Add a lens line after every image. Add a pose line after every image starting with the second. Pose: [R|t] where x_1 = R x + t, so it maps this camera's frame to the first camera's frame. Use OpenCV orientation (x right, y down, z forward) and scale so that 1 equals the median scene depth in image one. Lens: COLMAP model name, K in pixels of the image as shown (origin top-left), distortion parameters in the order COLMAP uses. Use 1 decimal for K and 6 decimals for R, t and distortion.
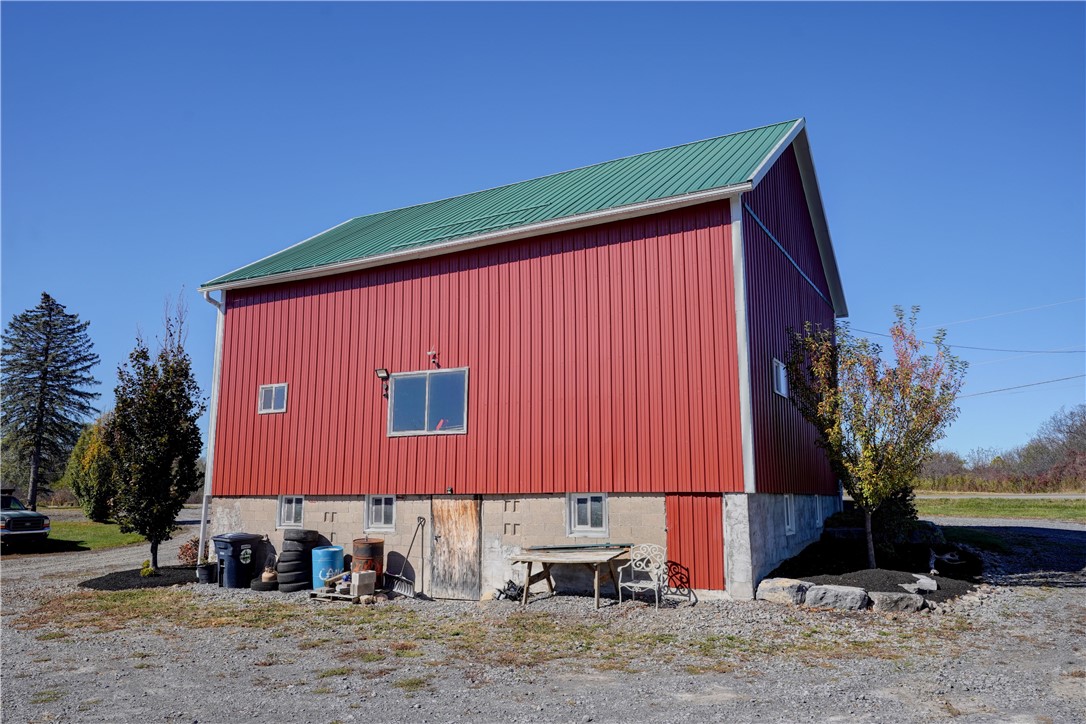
lens RADIAL K [[795.2, 0, 543.0], [0, 795.2, 362.0], [0, 0, 1]] dist [0.001130, 0.000278]
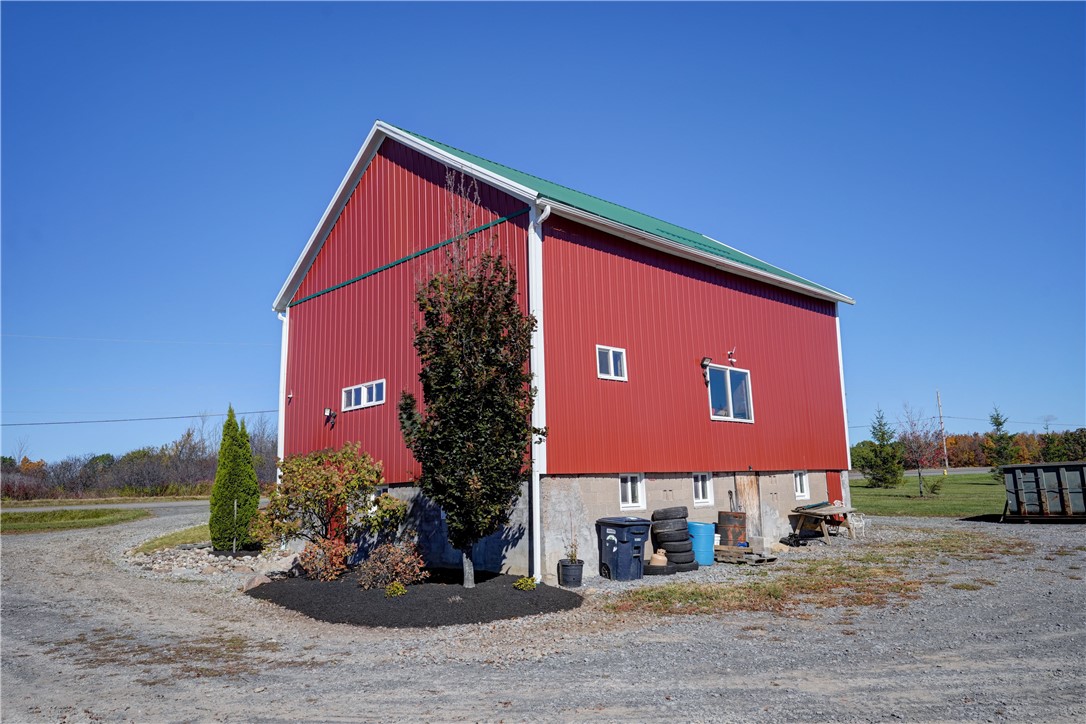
lens RADIAL K [[795.2, 0, 543.0], [0, 795.2, 362.0], [0, 0, 1]] dist [0.001130, 0.000278]
pose [[0.285554, 0.137101, 0.948505, -1.369775], [-0.141525, 0.984896, -0.099754, 0.163519], [-0.947855, -0.105752, 0.300645, 0.927557]]
